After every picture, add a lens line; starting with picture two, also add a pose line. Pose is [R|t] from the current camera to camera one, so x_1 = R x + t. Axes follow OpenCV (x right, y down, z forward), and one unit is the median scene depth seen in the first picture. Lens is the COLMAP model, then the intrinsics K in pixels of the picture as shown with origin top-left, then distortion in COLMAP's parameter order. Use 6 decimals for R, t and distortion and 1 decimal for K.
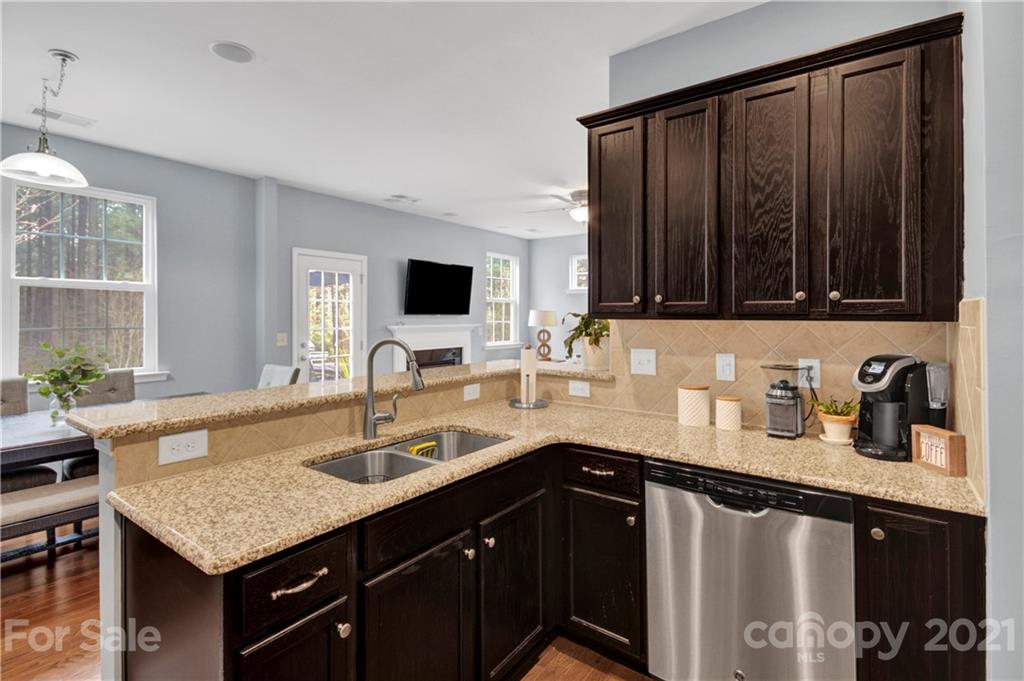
lens RADIAL K [[477.1, 0, 510.3], [0, 477.1, 314.9], [0, 0, 1]] dist [0.000122, -0.000366]
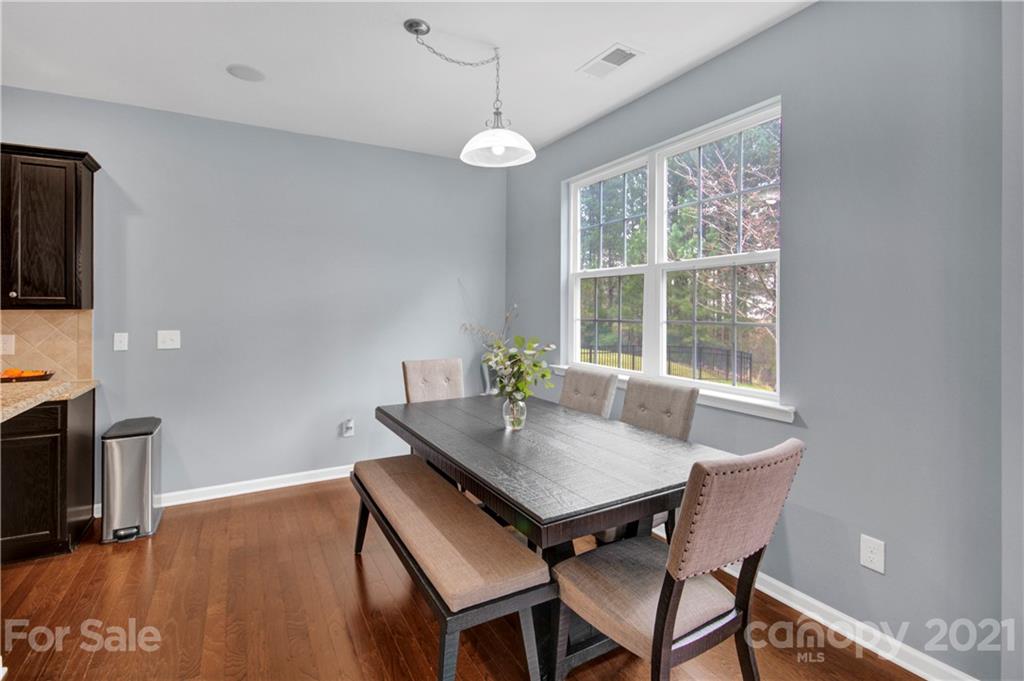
lens RADIAL K [[477.1, 0, 510.3], [0, 477.1, 314.9], [0, 0, 1]] dist [0.000122, -0.000366]
pose [[-0.405839, 0.010973, -0.913879, -0.057577], [0.001706, 0.999935, 0.011249, 0.004923], [0.913943, 0.003006, -0.405832, 0.533284]]
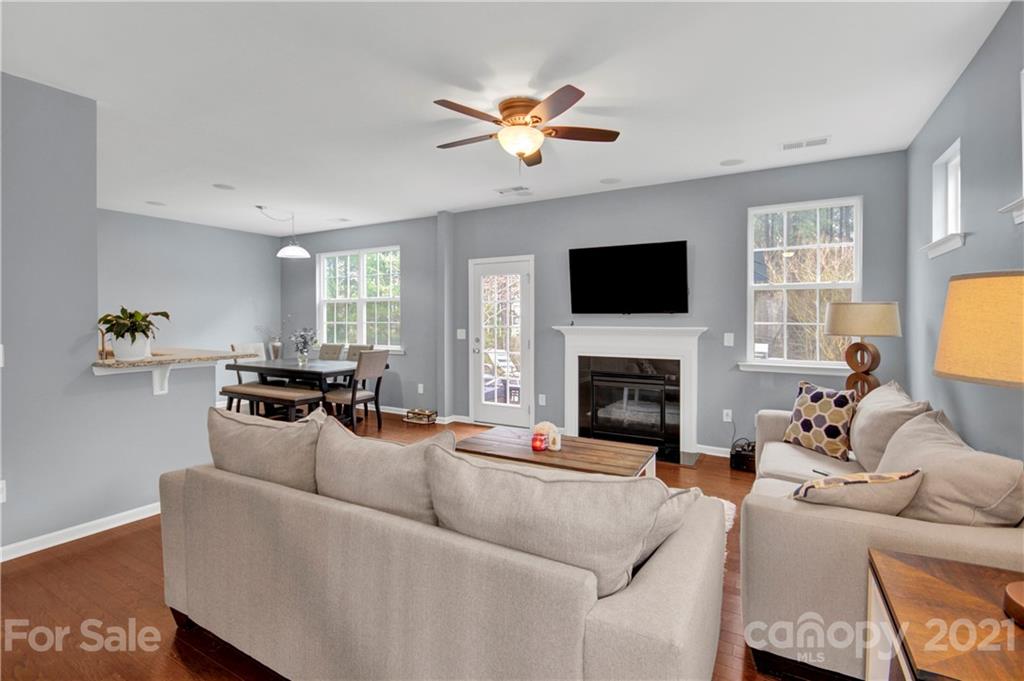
lens RADIAL K [[478.5, 0, 512.3], [0, 478.5, 325.9], [0, 0, 1]] dist [0.000012, -0.000050]
pose [[0.118760, 0.017098, -0.992776, 0.551375], [0.002217, 0.999845, 0.017485, 0.005597], [0.992921, -0.004278, 0.118704, 0.677308]]
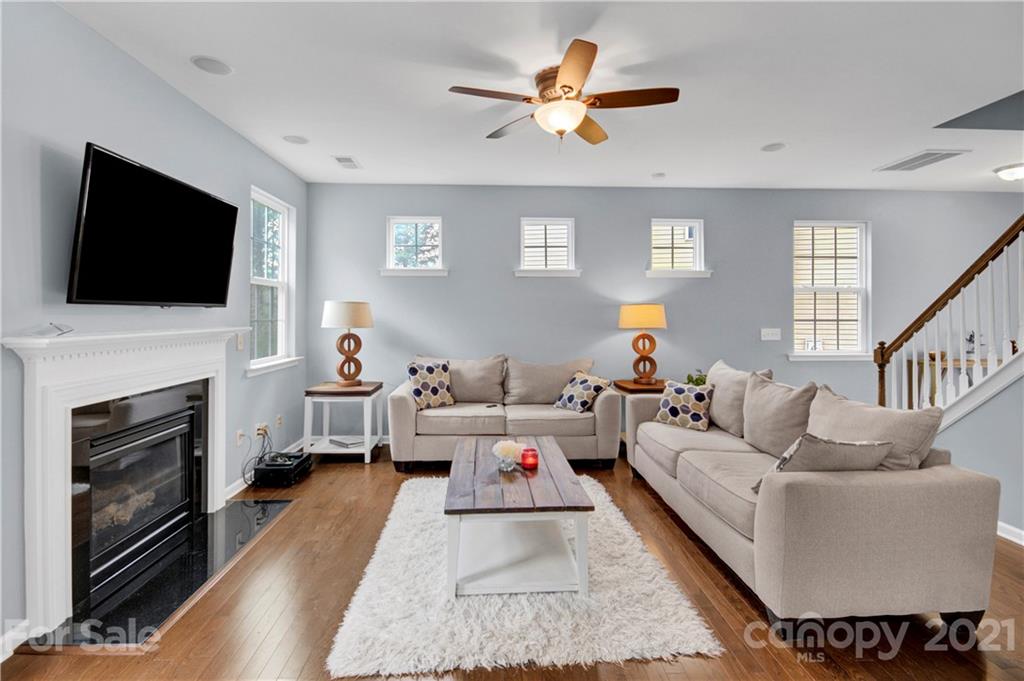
lens RADIAL K [[477.1, 0, 510.3], [0, 477.1, 314.9], [0, 0, 1]] dist [0.000122, -0.000366]
pose [[0.780651, -0.003005, 0.624959, -0.162122], [0.000680, 0.999992, 0.003959, 0.005554], [-0.624966, -0.002666, 0.780647, 0.458880]]
